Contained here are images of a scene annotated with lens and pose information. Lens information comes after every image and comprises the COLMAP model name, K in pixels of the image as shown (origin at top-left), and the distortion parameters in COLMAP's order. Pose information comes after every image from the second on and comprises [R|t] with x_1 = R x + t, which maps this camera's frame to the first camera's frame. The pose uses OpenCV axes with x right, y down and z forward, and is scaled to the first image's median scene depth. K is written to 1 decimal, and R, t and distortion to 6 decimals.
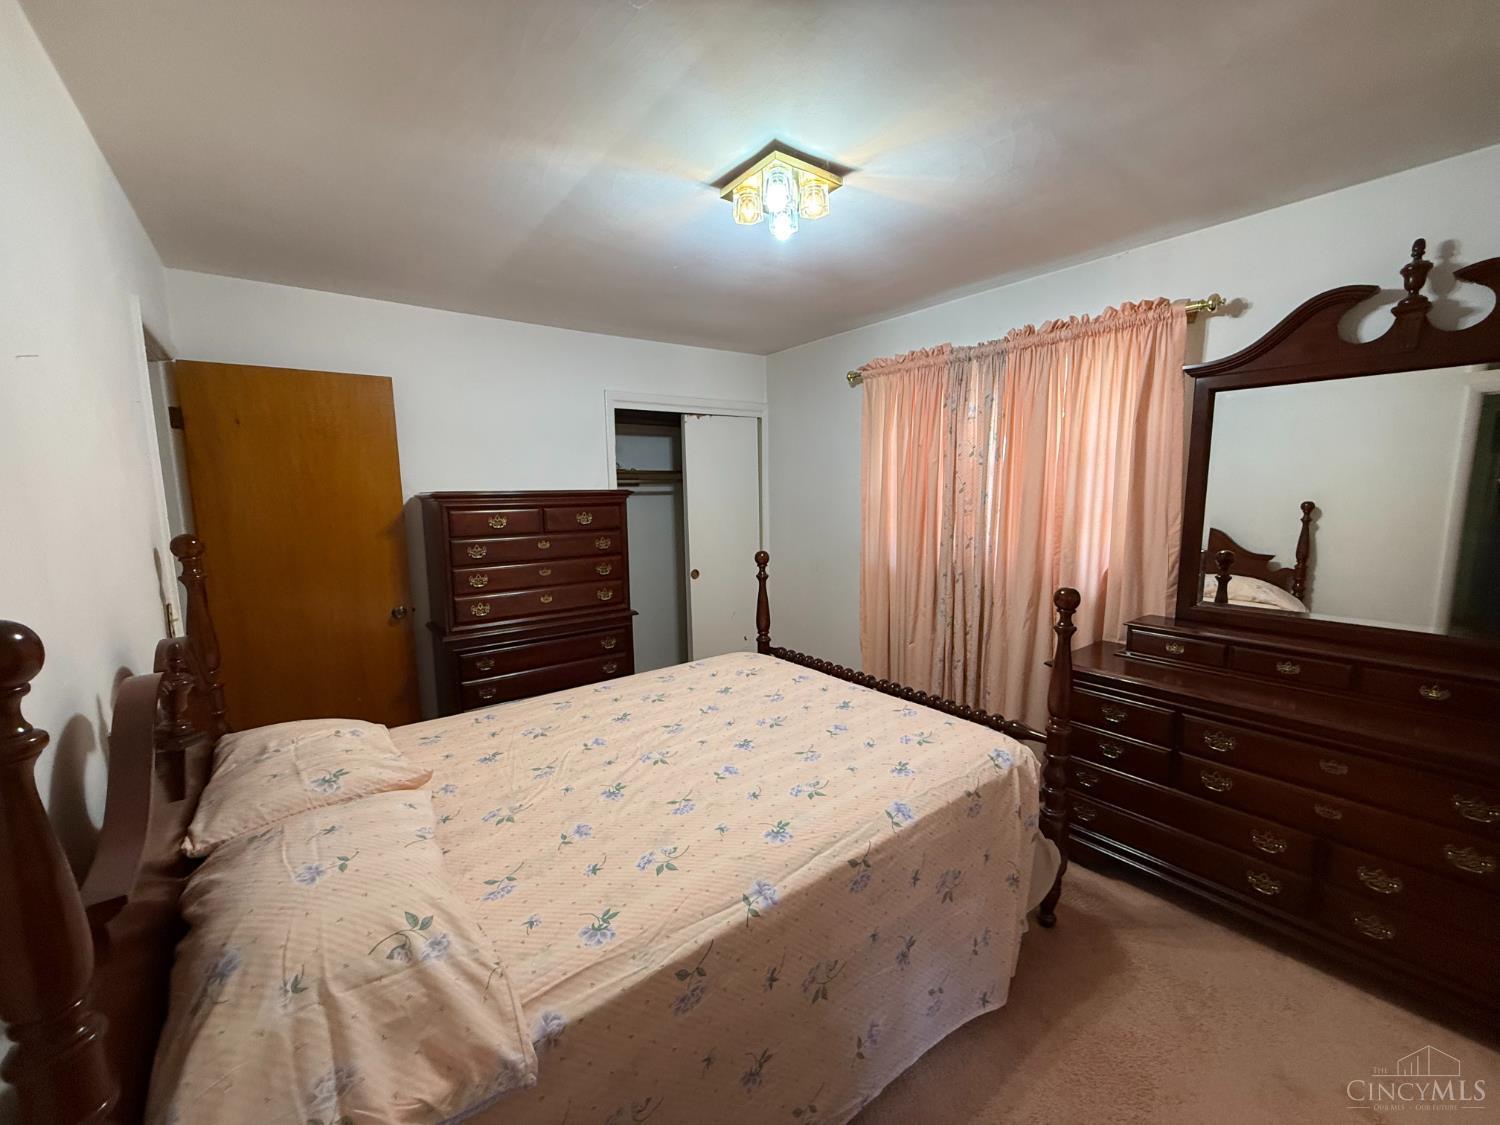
lens RADIAL K [[602.3, 0, 744.8], [0, 602.3, 570.0], [0, 0, 1]] dist [0.002723, 0.000373]
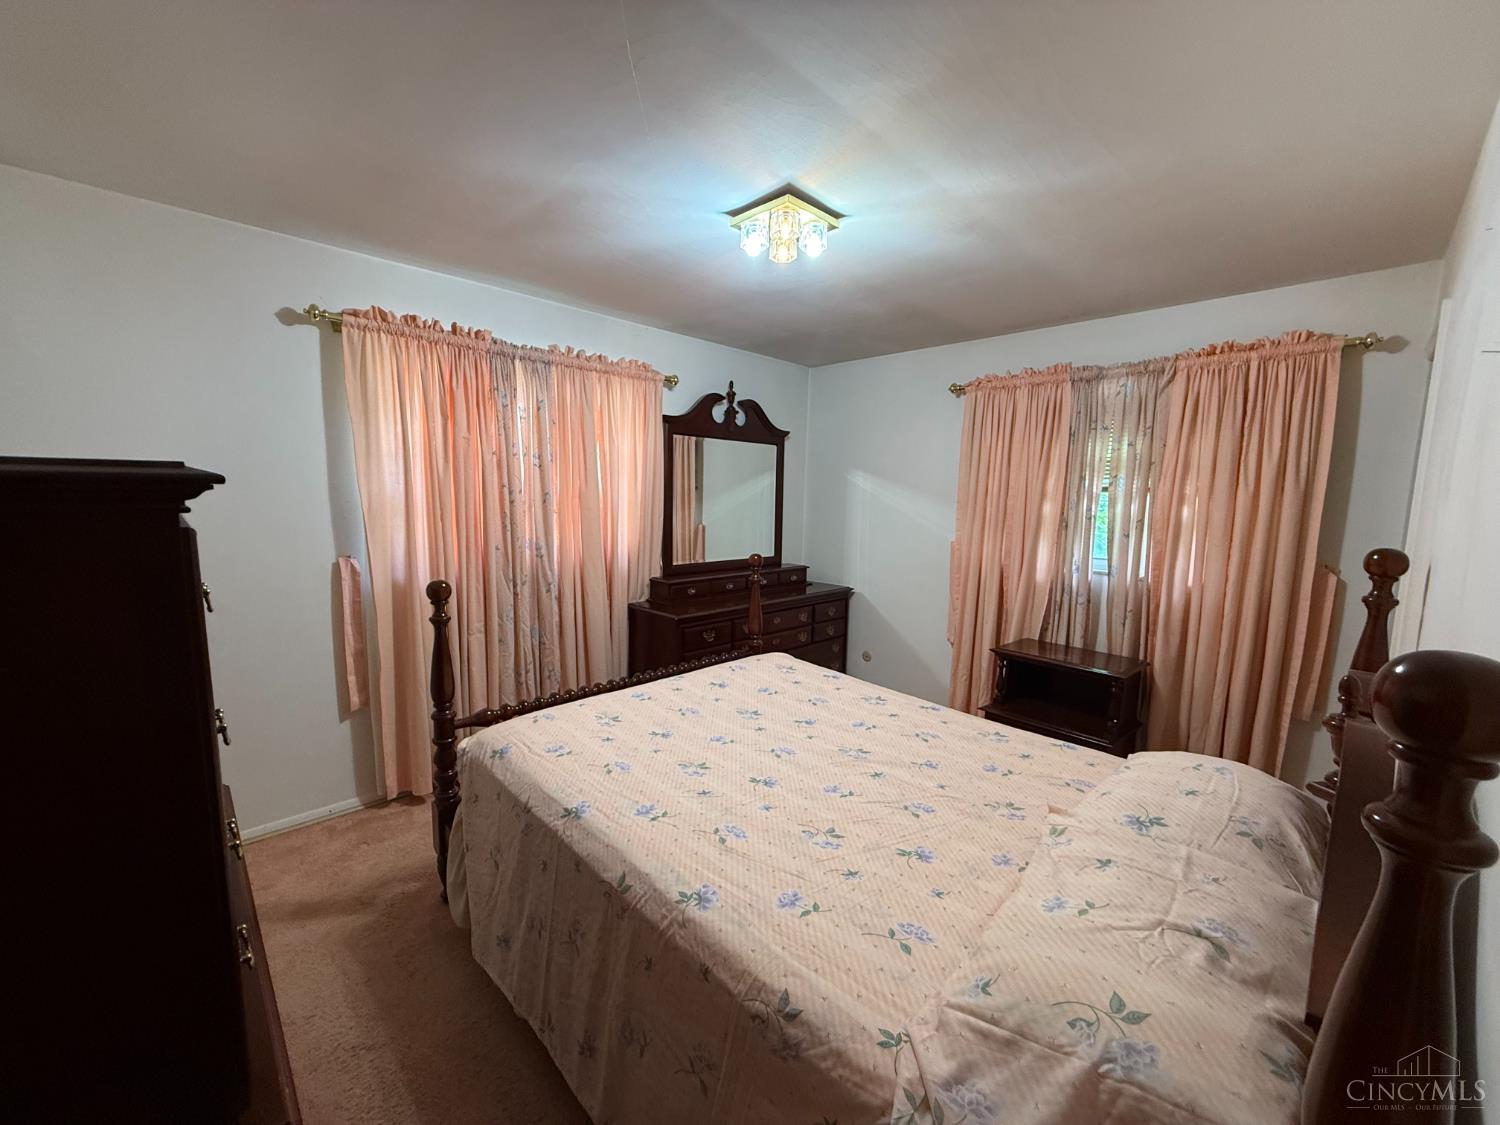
lens RADIAL K [[602.3, 0, 747.4], [0, 602.3, 564.1], [0, 0, 1]] dist [0.002723, 0.000373]
pose [[-0.134295, -0.108111, 0.985026, -0.930765], [0.117752, 0.985247, 0.124189, -0.128573], [-0.983920, 0.132667, -0.119584, 1.075354]]
